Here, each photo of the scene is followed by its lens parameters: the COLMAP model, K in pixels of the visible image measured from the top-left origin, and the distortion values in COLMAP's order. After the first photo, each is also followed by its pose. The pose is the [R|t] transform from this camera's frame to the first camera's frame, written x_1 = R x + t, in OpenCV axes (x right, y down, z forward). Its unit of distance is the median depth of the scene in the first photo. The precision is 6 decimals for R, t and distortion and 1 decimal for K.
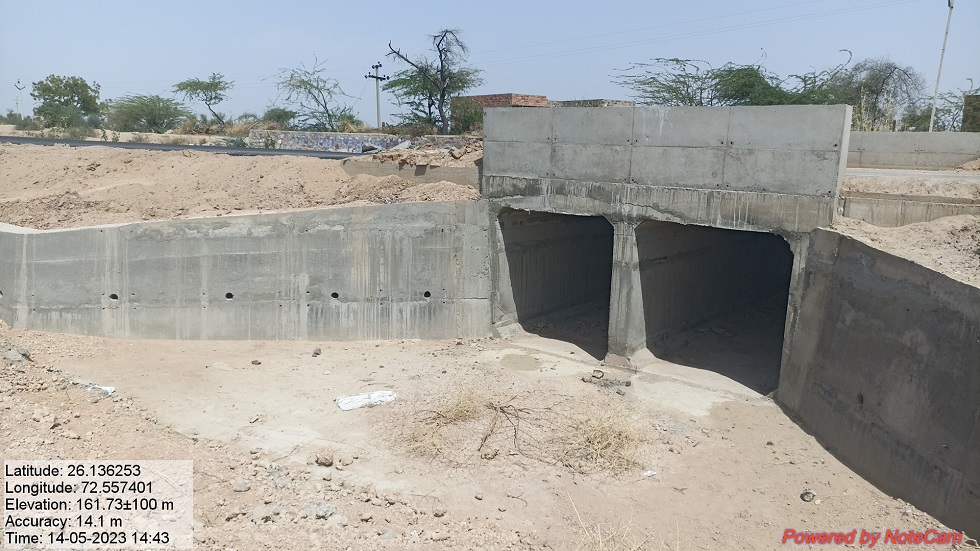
lens RADIAL K [[724.7, 0, 490.3], [0, 724.7, 279.7], [0, 0, 1]] dist [0.053068, -0.060137]
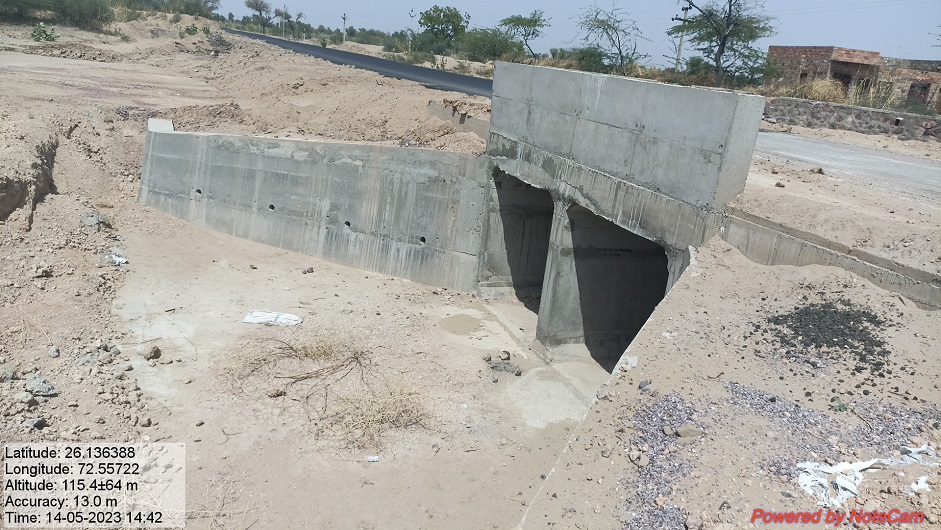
lens RADIAL K [[695.8, 0, 470.8], [0, 695.8, 269.0], [0, 0, 1]] dist [0.053068, -0.060137]
pose [[0.863776, 0.214143, -0.456108, 0.462931], [-0.179057, 0.976566, 0.119401, -0.074317], [0.470989, -0.021467, 0.881878, 0.167951]]
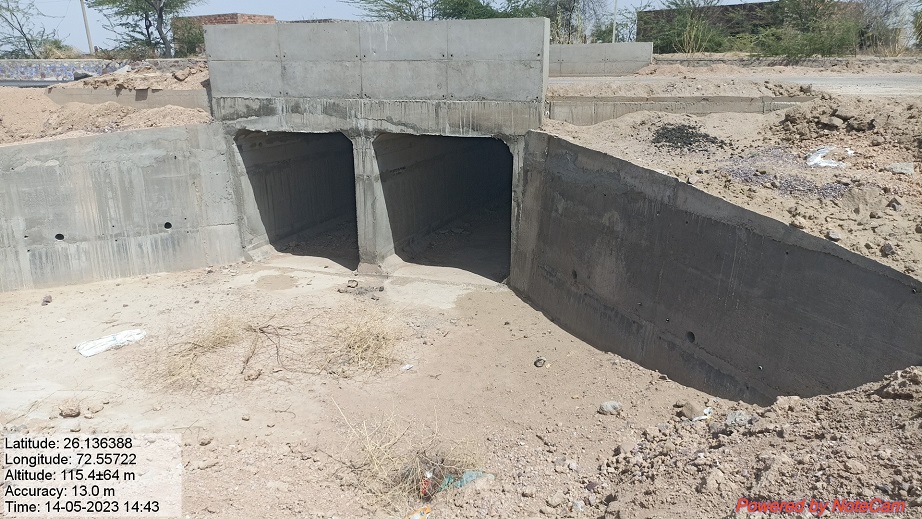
lens RADIAL K [[681.8, 0, 461.3], [0, 681.8, 263.5], [0, 0, 1]] dist [0.053068, -0.060137]
pose [[0.947611, -0.121129, 0.295570, 0.007268], [0.091299, 0.989418, 0.112768, 0.002966], [-0.306102, -0.079875, 0.948642, 0.010569]]
